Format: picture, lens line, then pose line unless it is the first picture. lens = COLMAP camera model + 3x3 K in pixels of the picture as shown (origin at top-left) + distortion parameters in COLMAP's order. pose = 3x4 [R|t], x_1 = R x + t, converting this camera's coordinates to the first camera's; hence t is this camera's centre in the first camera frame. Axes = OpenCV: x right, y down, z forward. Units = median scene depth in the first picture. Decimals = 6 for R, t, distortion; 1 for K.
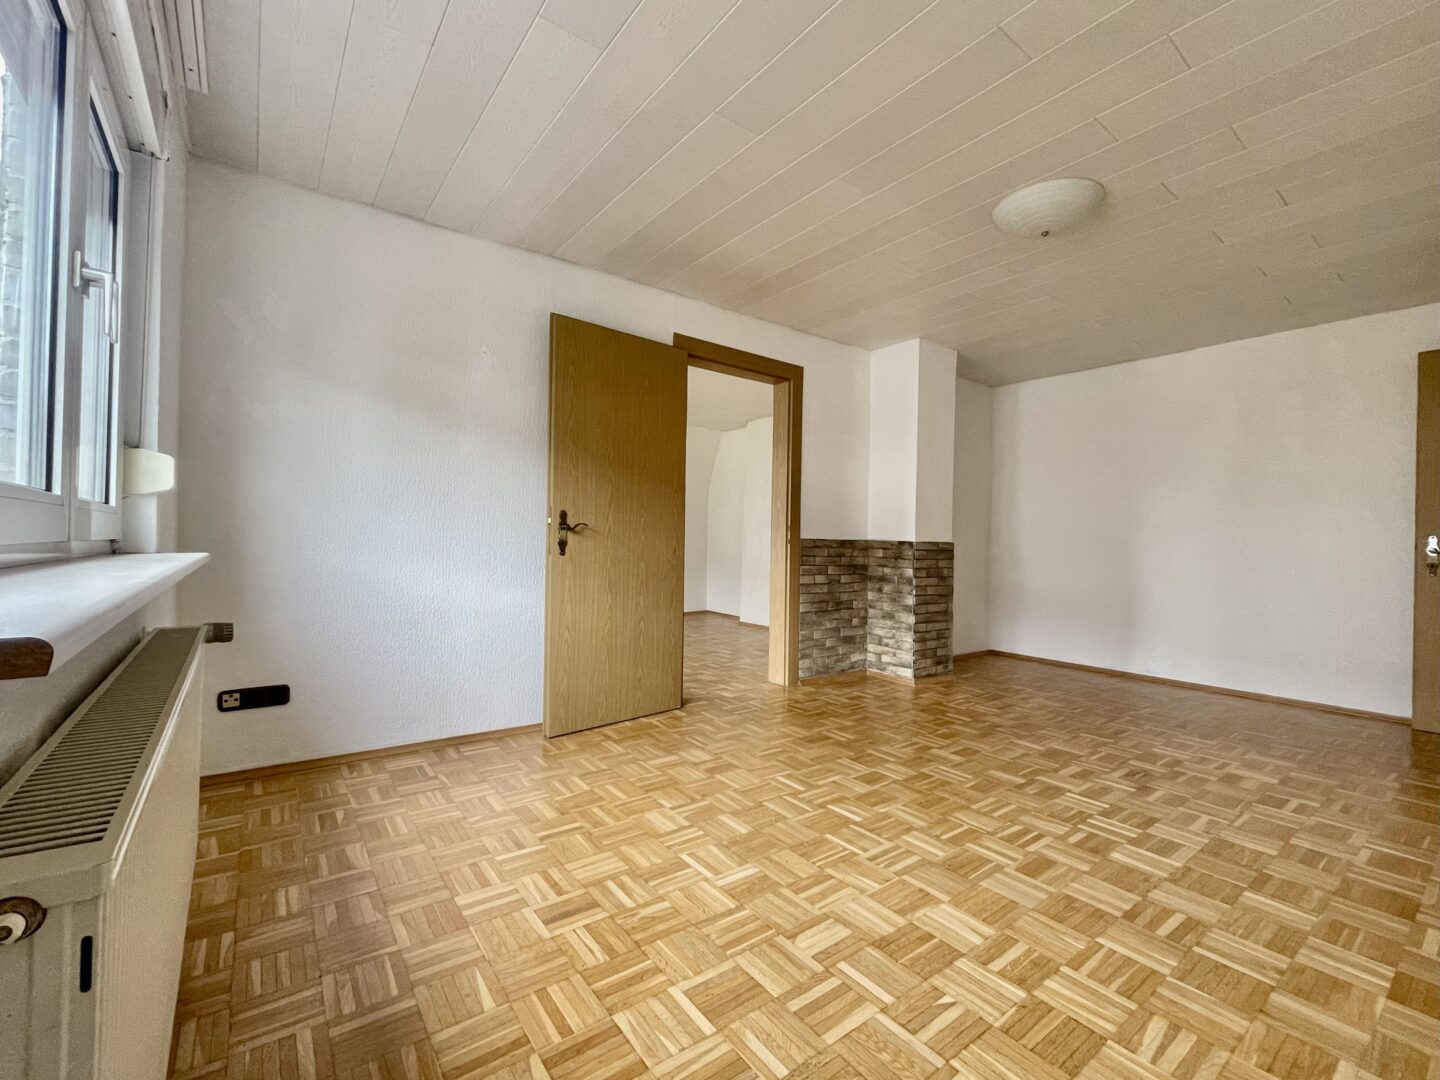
lens RADIAL K [[608.0, 0, 720.0], [0, 608.0, 540.0], [0, 0, 1]] dist [-0.000514, 0.000484]
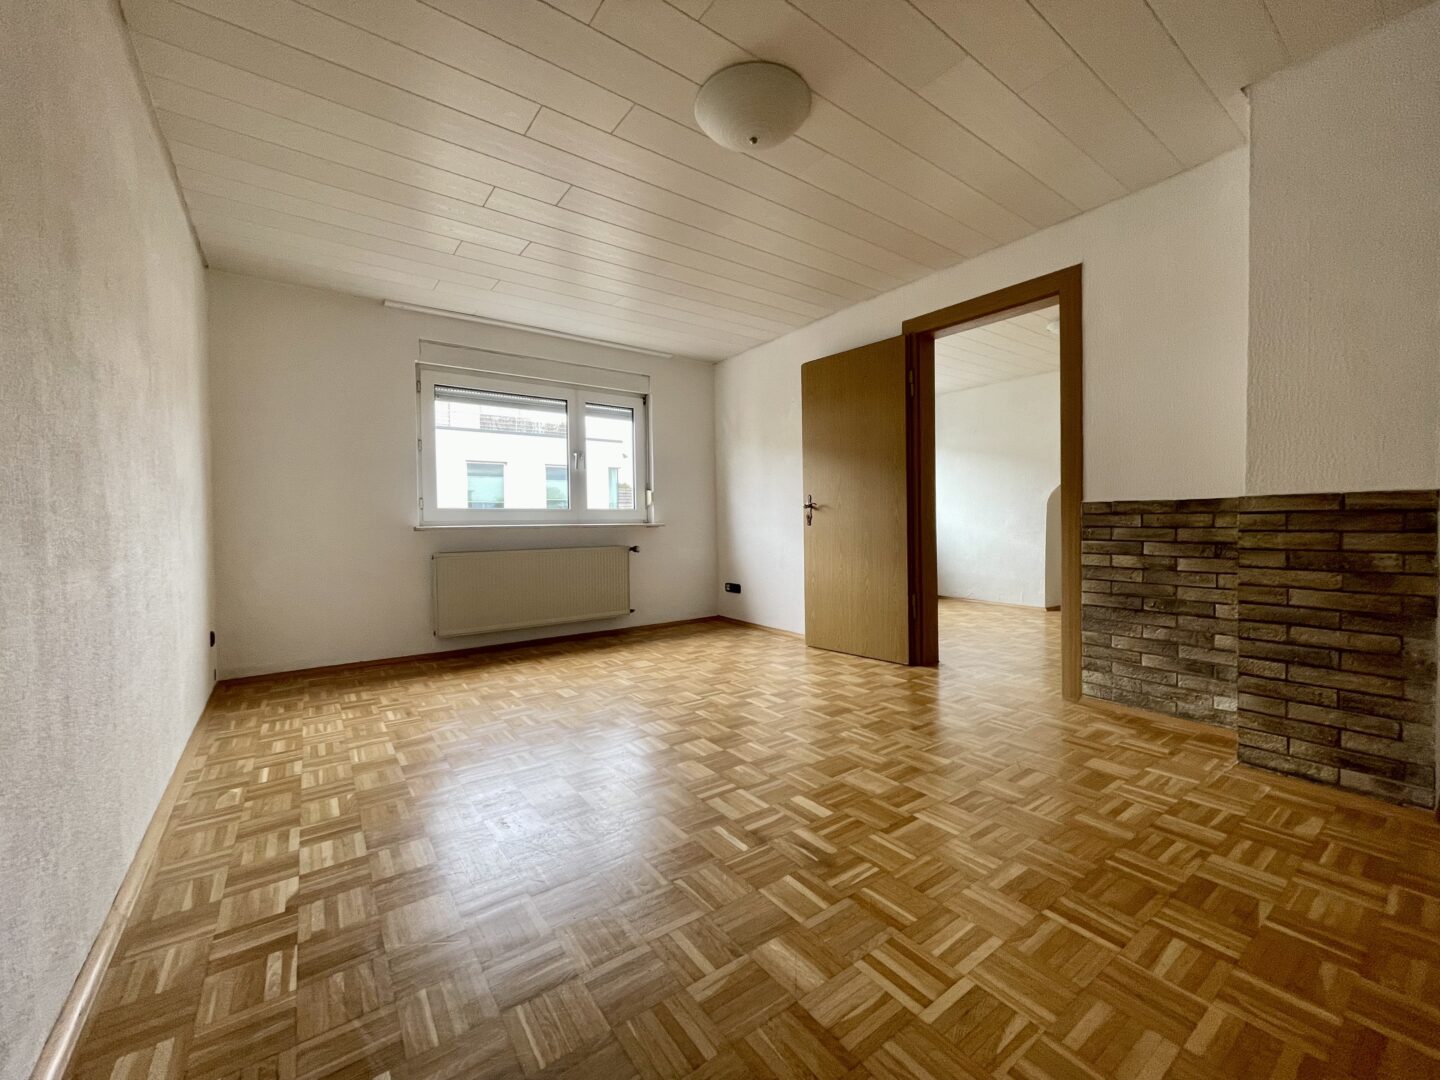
lens RADIAL K [[573.7, 0, 720.0], [0, 573.7, 540.0], [0, 0, 1]] dist [-0.037251, -0.000039]
pose [[-0.022022, 0.013569, -0.999665, 0.788476], [0.012347, 0.999835, 0.013300, 0.027351], [0.999681, -0.012050, -0.022186, 0.565009]]
